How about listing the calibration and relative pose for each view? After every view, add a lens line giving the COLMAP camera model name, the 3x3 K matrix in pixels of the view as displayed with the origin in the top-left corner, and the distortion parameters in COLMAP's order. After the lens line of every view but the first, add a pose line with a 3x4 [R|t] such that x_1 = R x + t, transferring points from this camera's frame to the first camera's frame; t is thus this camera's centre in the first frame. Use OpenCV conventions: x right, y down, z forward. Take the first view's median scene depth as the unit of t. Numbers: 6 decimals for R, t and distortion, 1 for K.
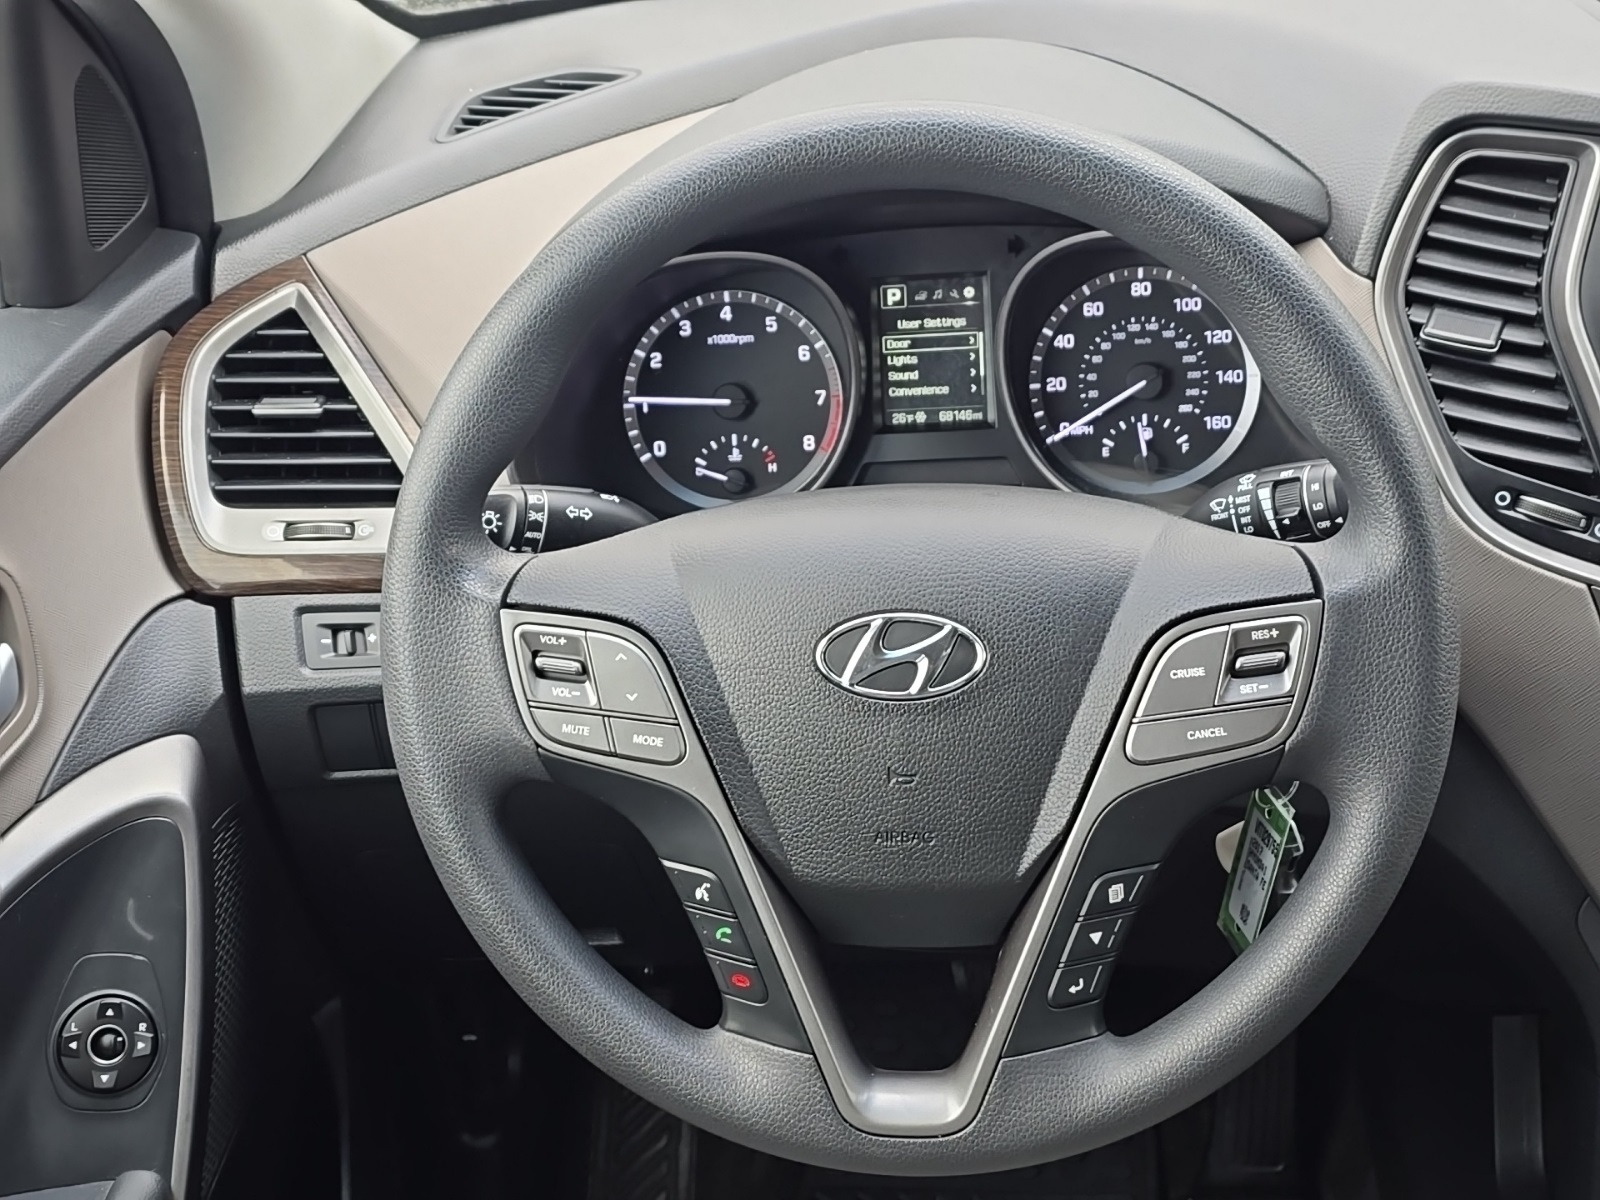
lens RADIAL K [[2130.5, 0, 794.5], [0, 2130.5, 594.0], [0, 0, 1]] dist [0.216358, -0.598022]
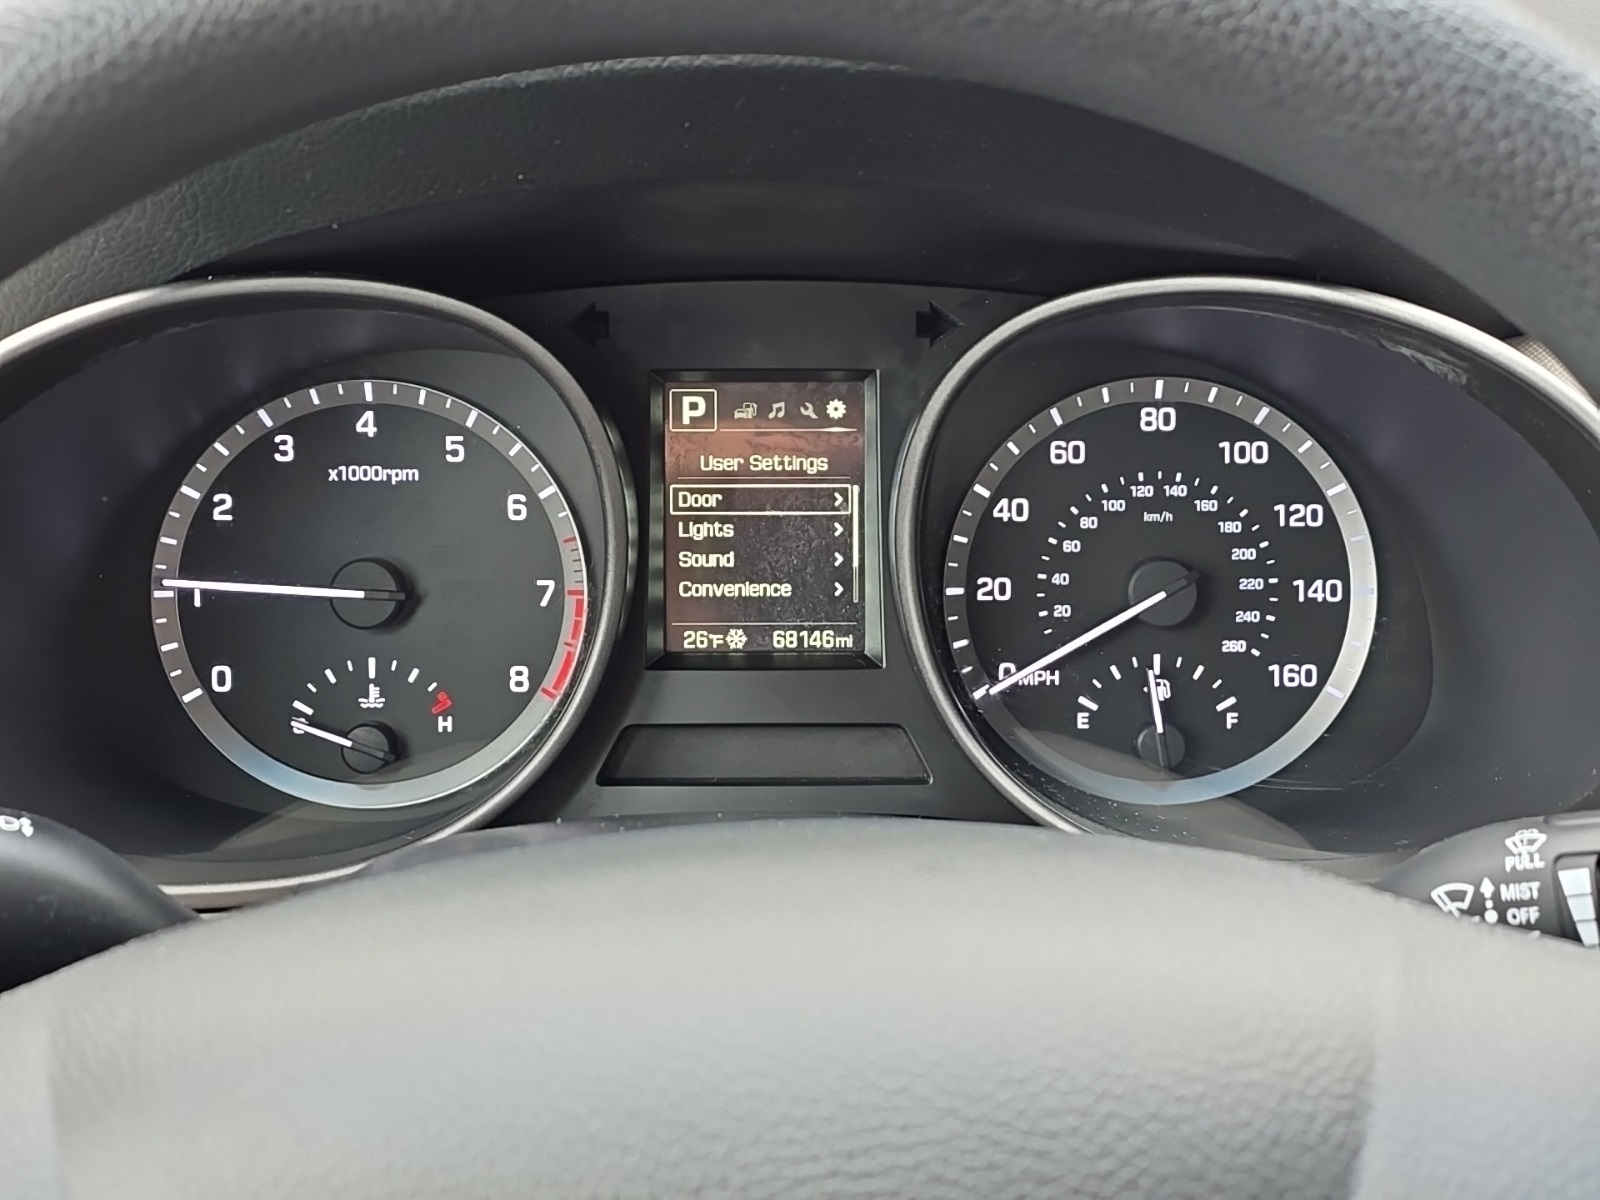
lens RADIAL K [[2130.5, 0, 794.5], [0, 2130.5, 594.0], [0, 0, 1]] dist [0.216358, -0.598022]
pose [[0.992444, 0.042894, 0.114958, 0.012810], [-0.033050, 0.995729, -0.086210, -0.050061], [-0.118165, 0.081759, 0.989622, 0.487274]]
